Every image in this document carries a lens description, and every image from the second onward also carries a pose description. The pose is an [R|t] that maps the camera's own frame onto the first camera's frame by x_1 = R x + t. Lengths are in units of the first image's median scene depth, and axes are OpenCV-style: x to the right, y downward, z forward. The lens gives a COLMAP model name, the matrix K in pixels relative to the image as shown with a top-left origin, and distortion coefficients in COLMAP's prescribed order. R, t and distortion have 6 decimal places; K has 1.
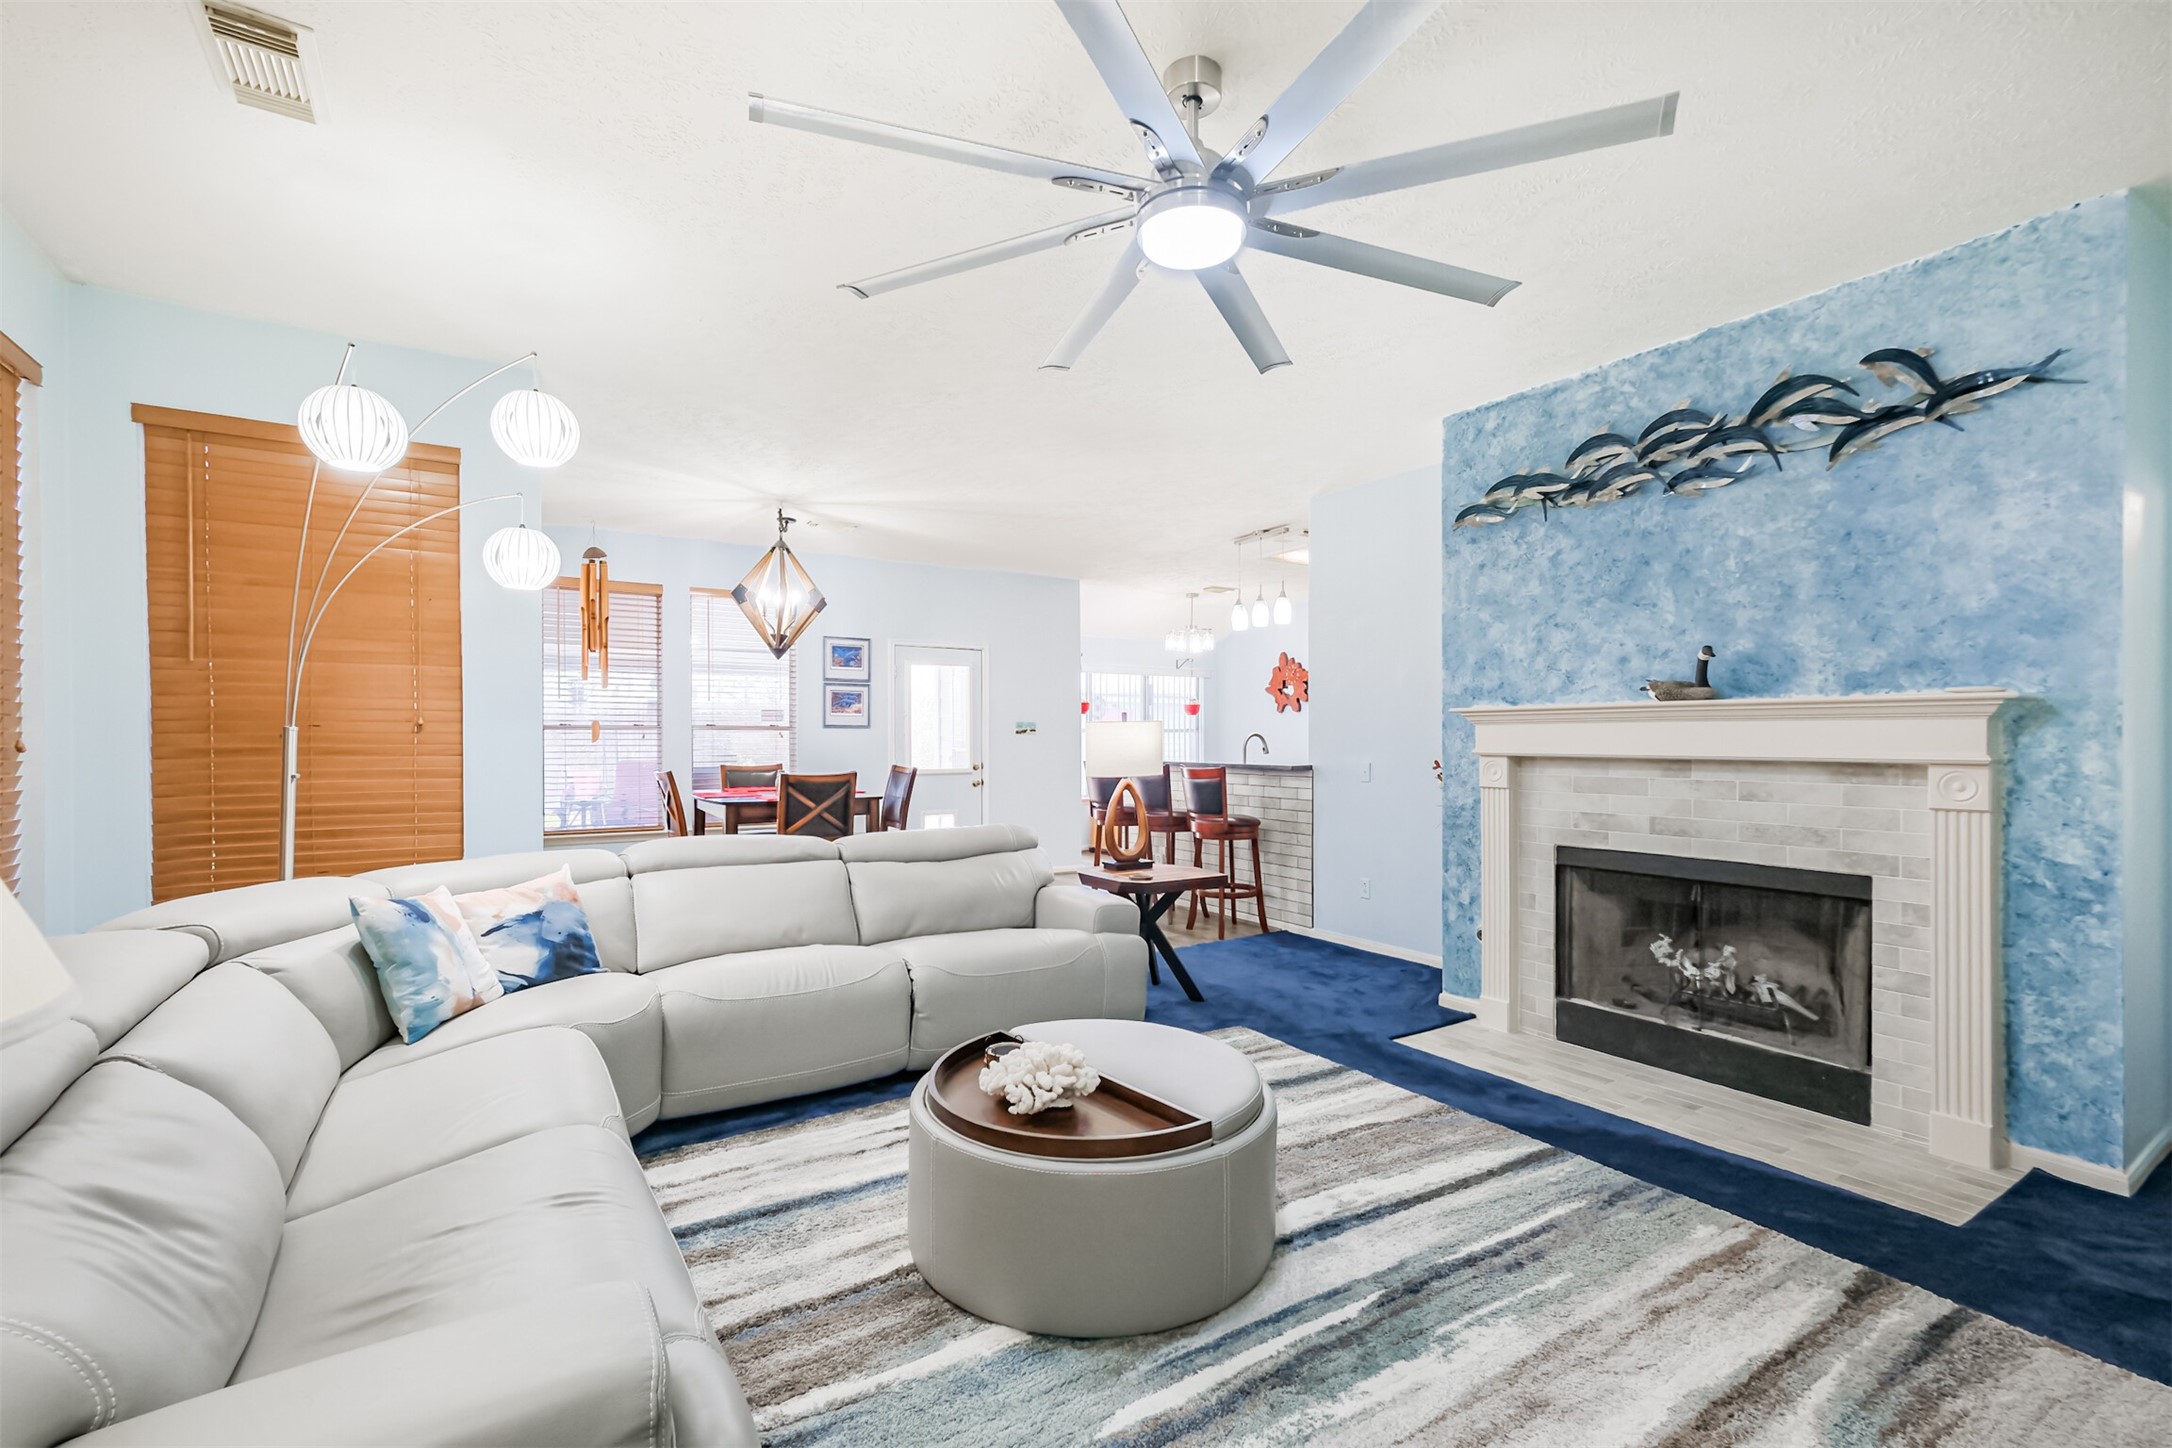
lens RADIAL K [[942.8, 0, 1086.0], [0, 942.8, 724.0], [0, 0, 1]] dist [0.000015, -0.000002]
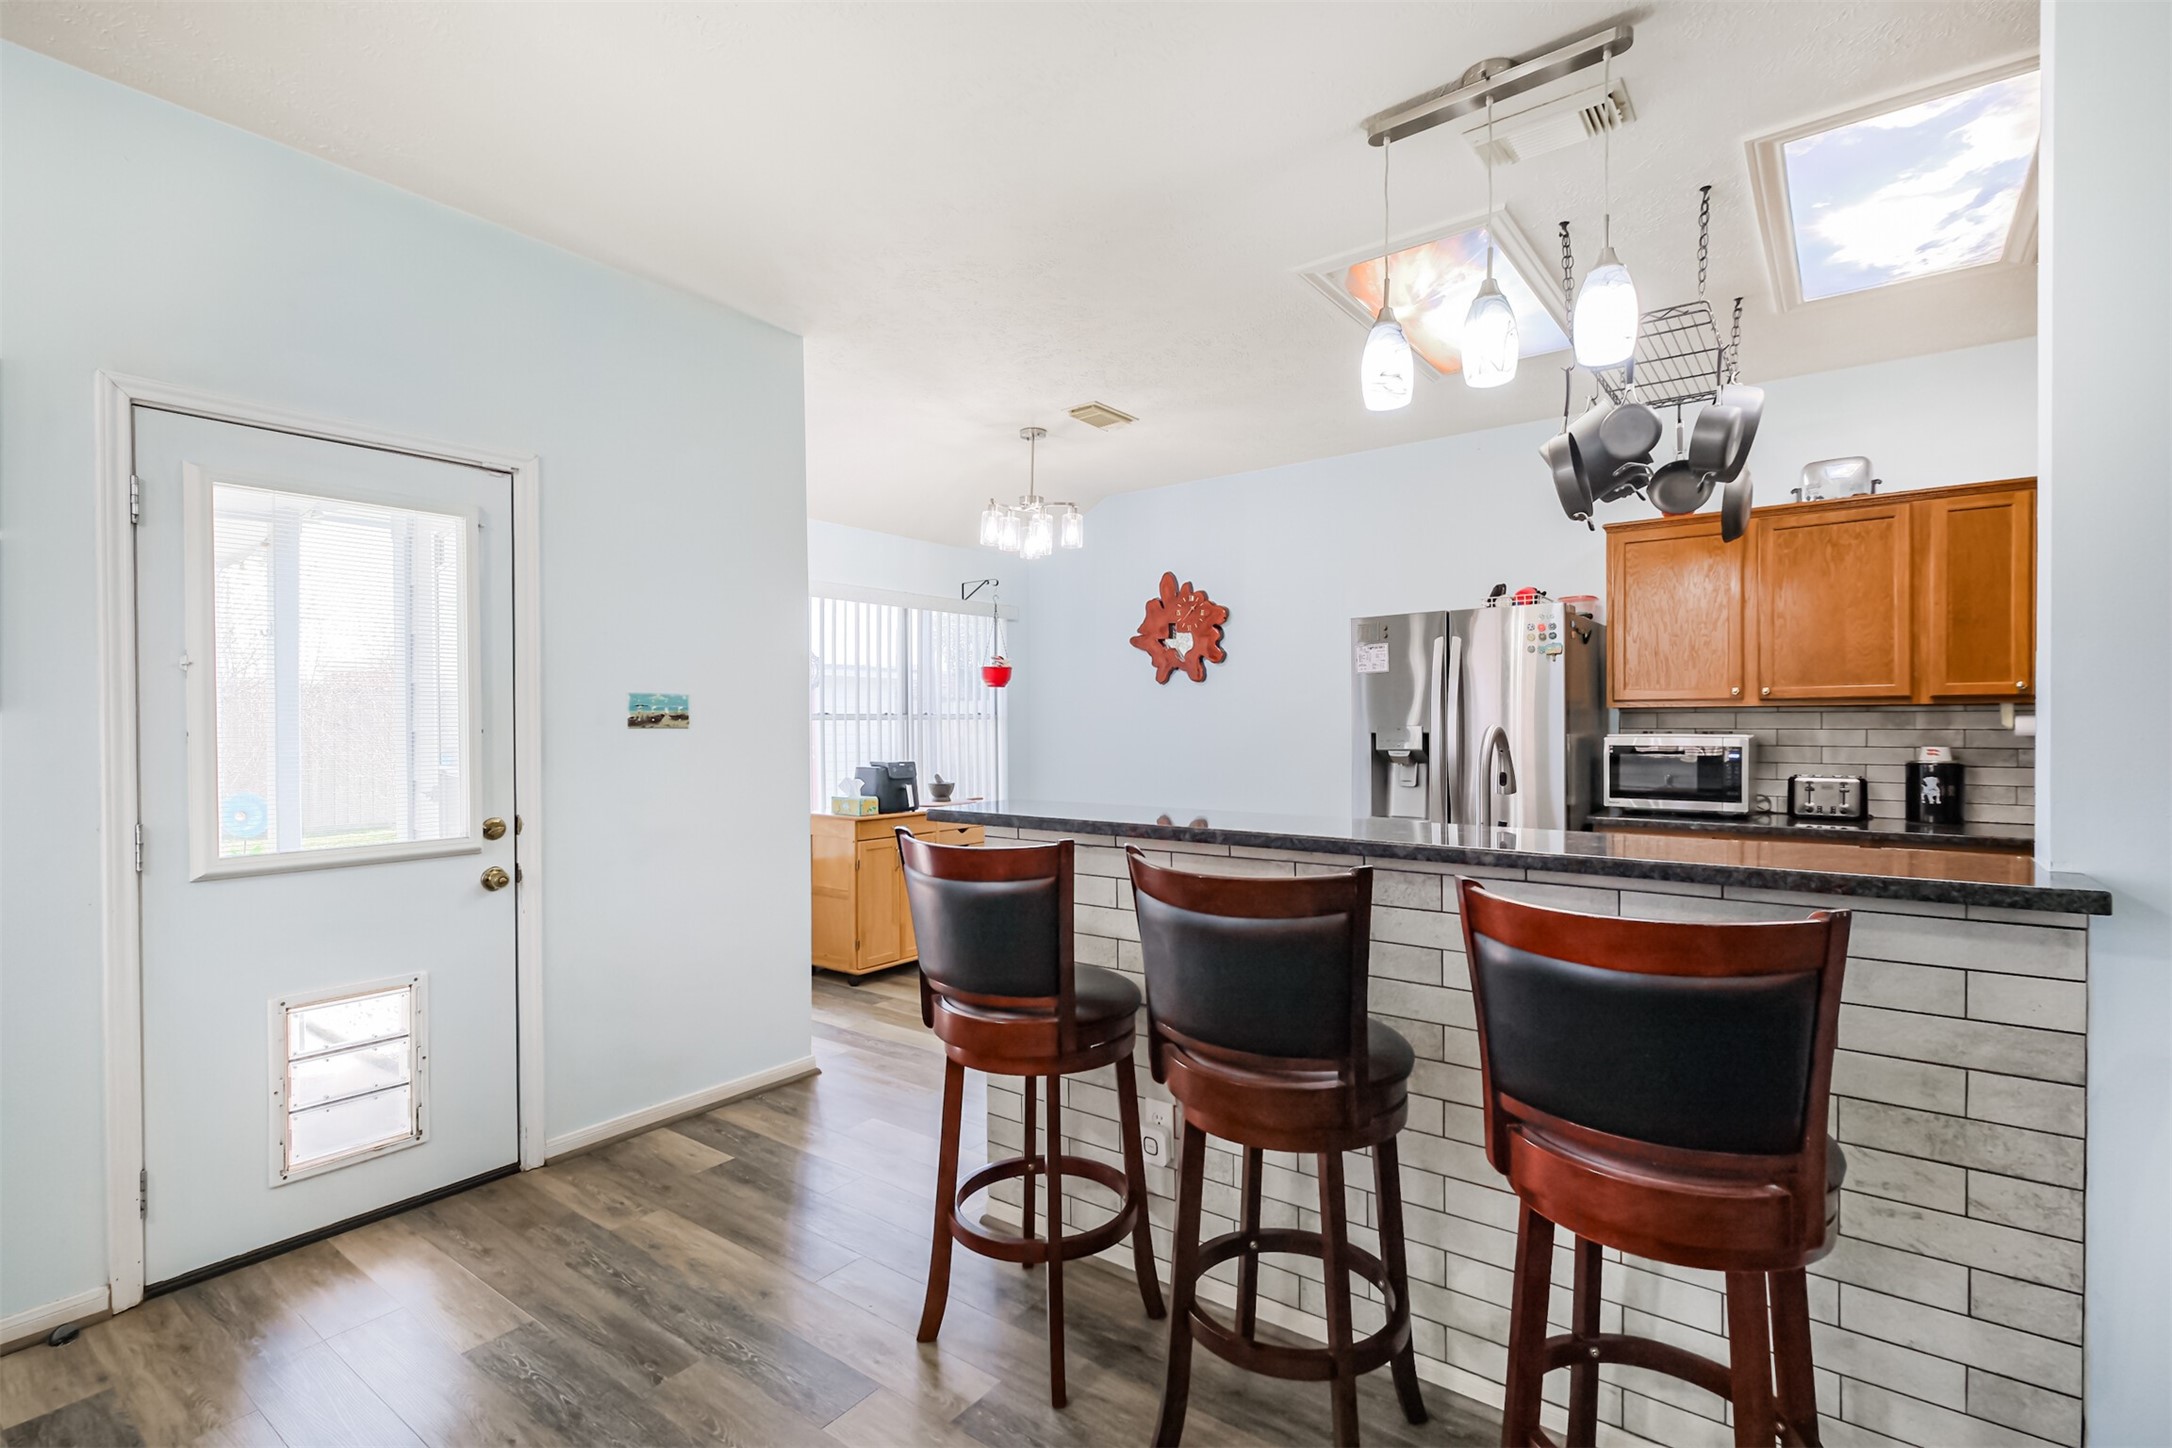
lens RADIAL K [[997.6, 0, 1086.0], [0, 997.6, 724.0], [0, 0, 1]] dist [0.000570, 0.000077]
pose [[0.938502, -0.001854, 0.345268, -0.037131], [-0.004002, 0.999860, 0.016249, 0.002526], [-0.345250, -0.016632, 0.938363, 0.513191]]
